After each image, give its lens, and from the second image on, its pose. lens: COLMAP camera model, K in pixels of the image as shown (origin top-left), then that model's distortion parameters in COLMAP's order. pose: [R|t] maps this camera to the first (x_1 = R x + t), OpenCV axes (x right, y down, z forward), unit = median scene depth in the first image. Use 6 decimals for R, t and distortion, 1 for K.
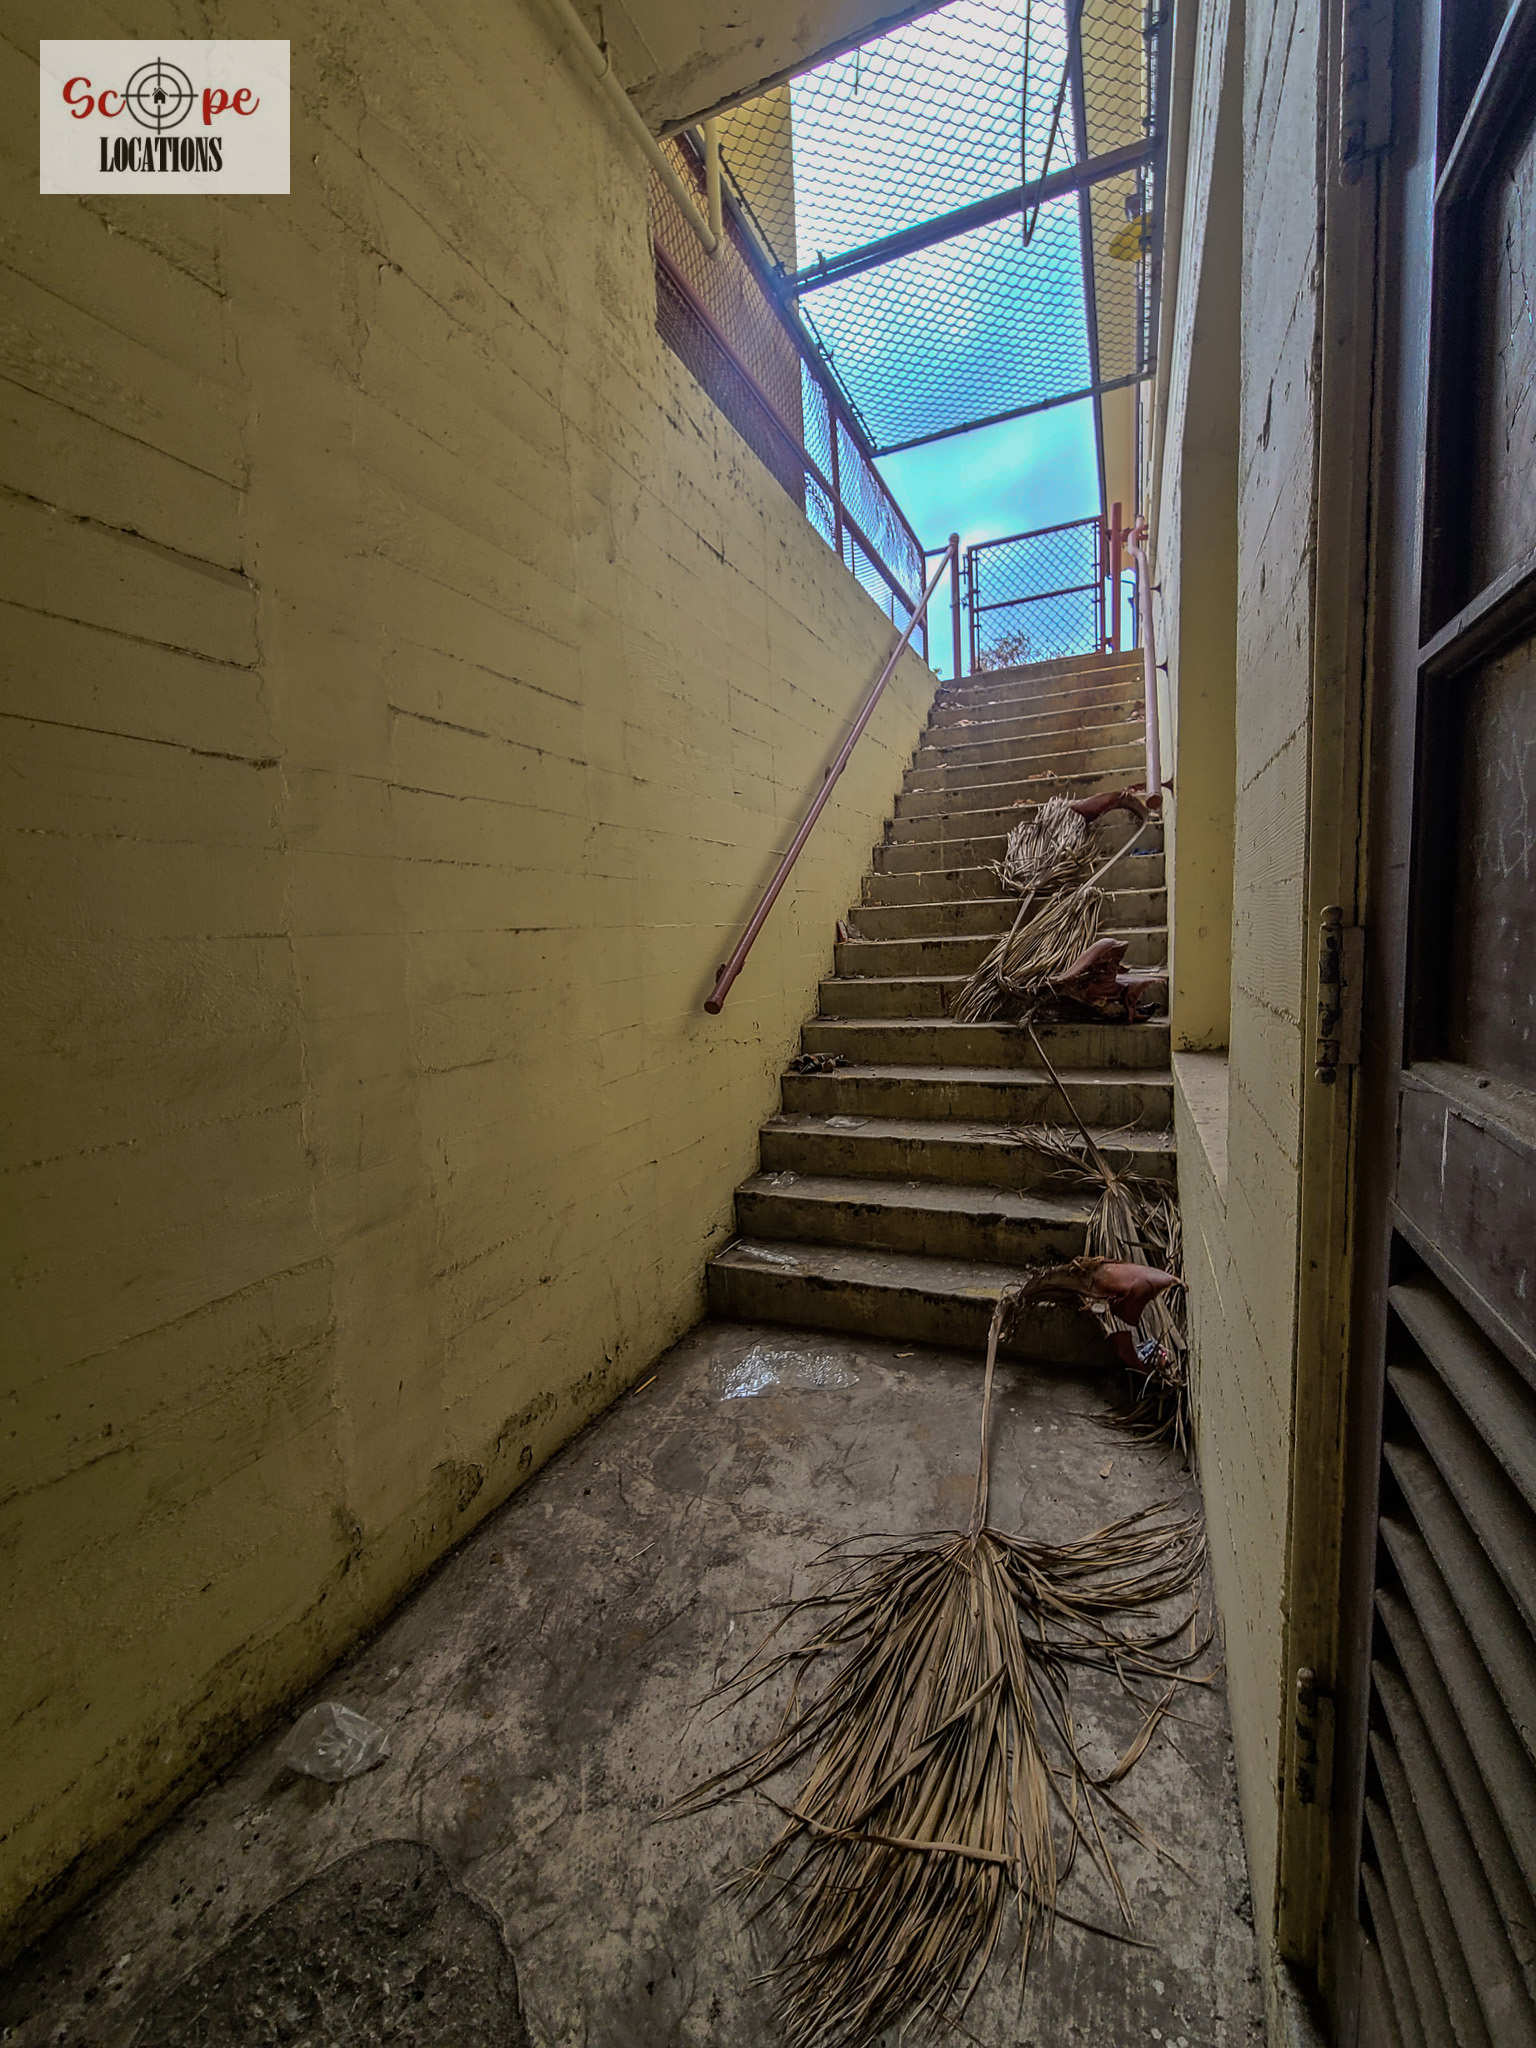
lens RADIAL K [[807.9, 0, 793.7], [0, 807.9, 1010.8], [0, 0, 1]] dist [-0.008344, -0.000076]
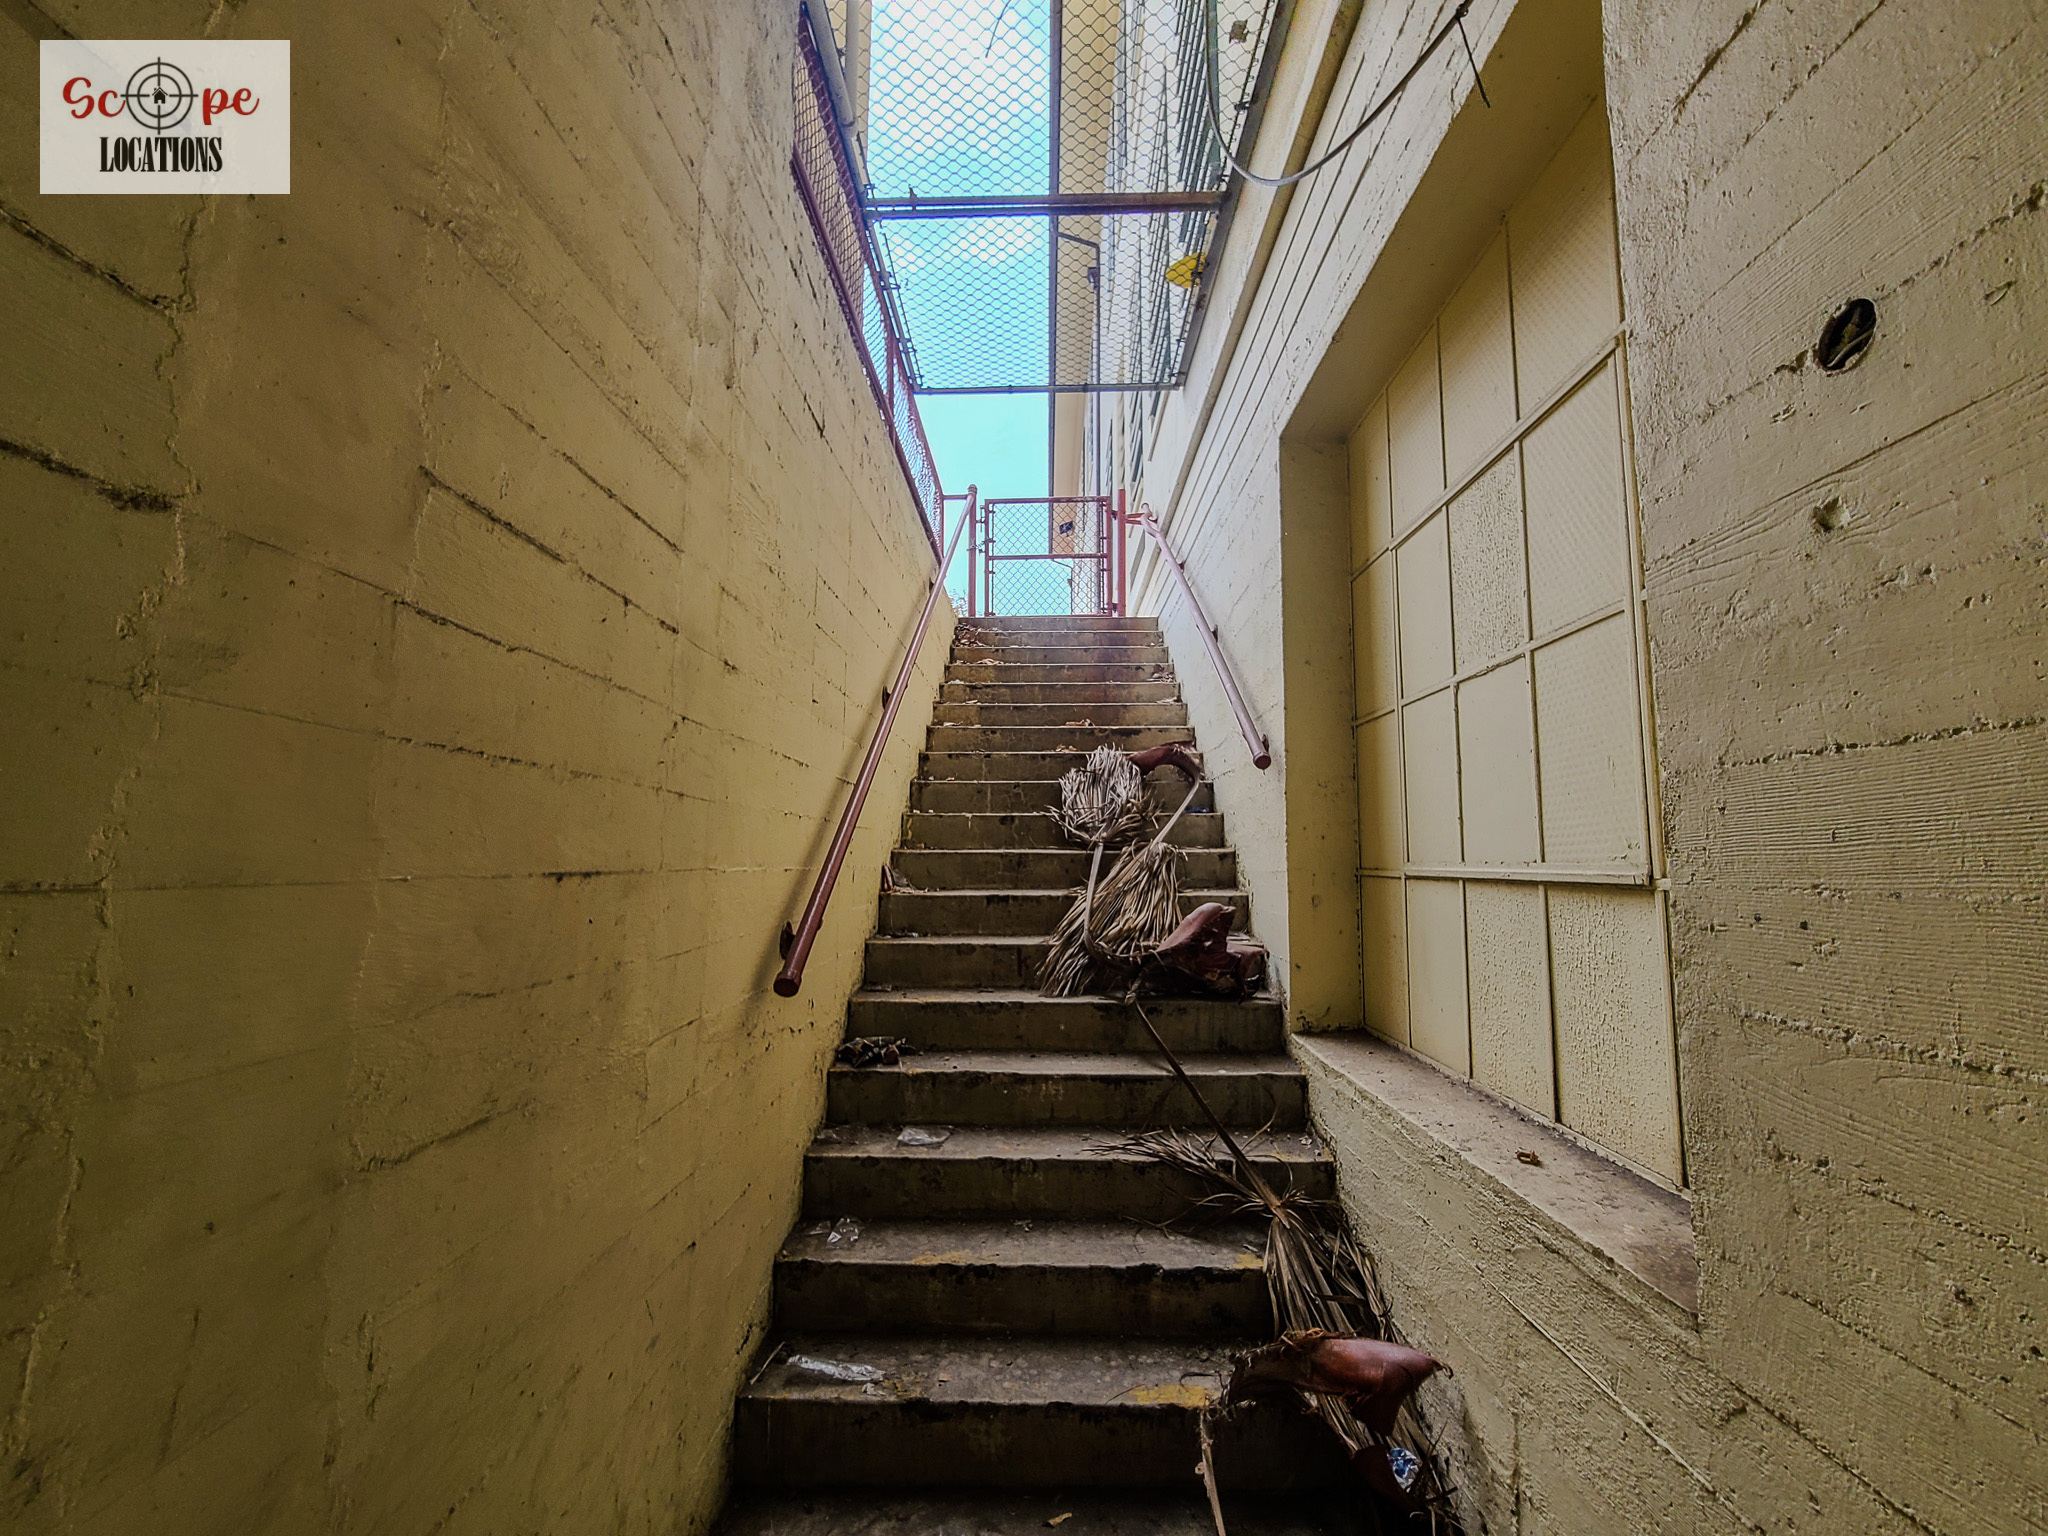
lens RADIAL K [[832.1, 0, 1028.9], [0, 832.1, 764.3], [0, 0, 1]] dist [0.000543, -0.002836]
pose [[0.932213, 0.093490, 0.349626, -0.157801], [-0.014226, 0.974778, -0.222724, -0.031636], [-0.361631, 0.202652, 0.910031, 0.198206]]
